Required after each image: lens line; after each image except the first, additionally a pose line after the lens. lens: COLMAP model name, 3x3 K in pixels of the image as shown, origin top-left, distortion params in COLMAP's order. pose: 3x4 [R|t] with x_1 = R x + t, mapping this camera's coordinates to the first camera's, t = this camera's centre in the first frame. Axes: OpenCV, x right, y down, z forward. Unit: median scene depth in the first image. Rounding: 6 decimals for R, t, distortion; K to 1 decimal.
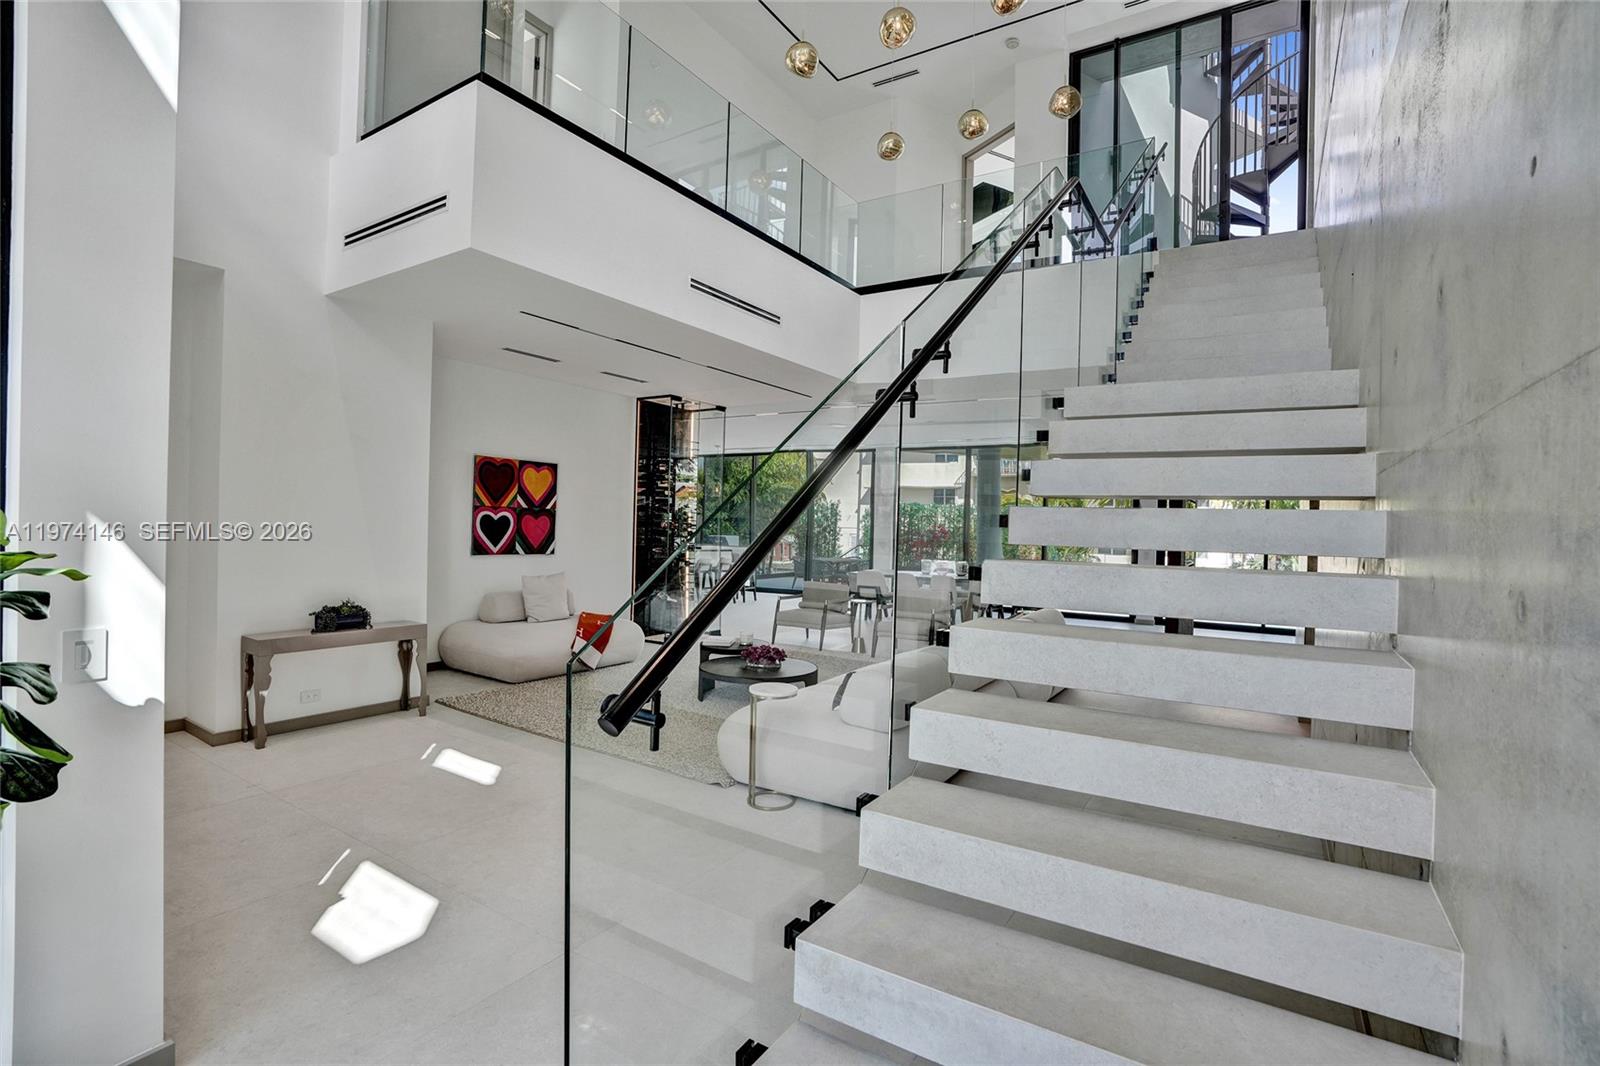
lens RADIAL K [[745.3, 0, 801.1], [0, 745.3, 527.9], [0, 0, 1]] dist [-0.058242, 0.019038]
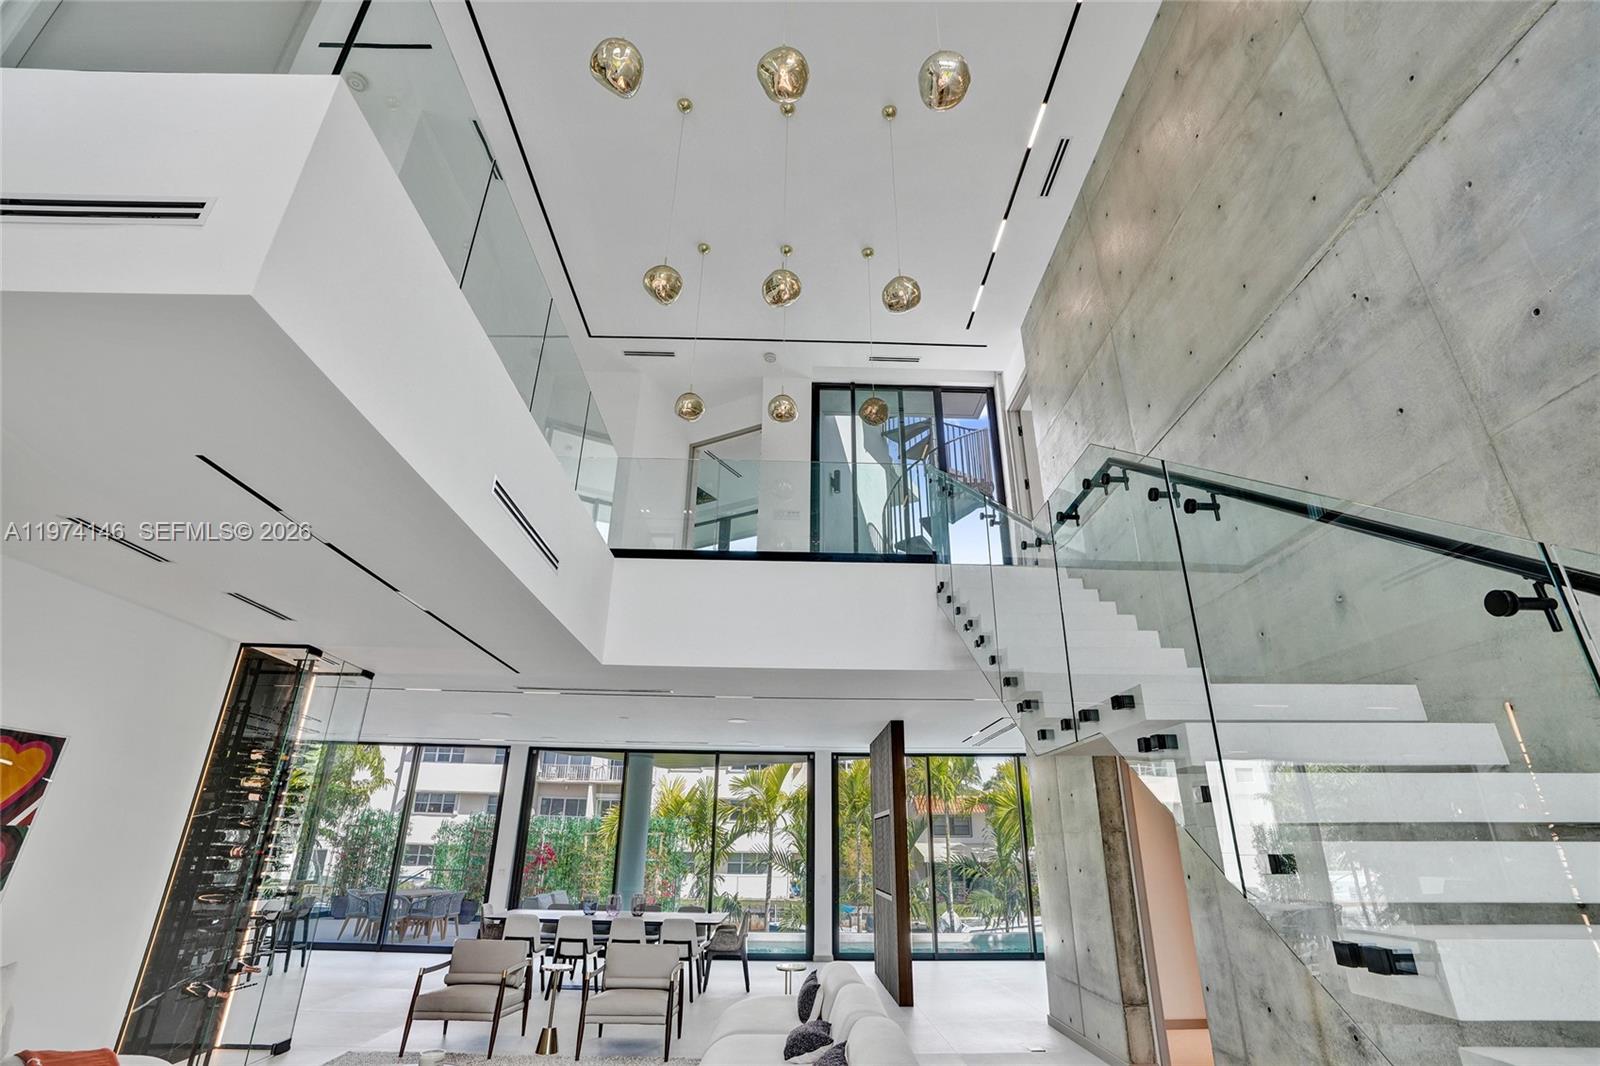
lens RADIAL K [[745.3, 0, 811.8], [0, 745.3, 526.3], [0, 0, 1]] dist [-0.058242, 0.019038]
pose [[0.826772, 0.207503, 0.522867, -0.199906], [0.015345, 0.920816, -0.389695, -0.017096], [-0.562327, 0.330213, 0.758121, 0.250020]]
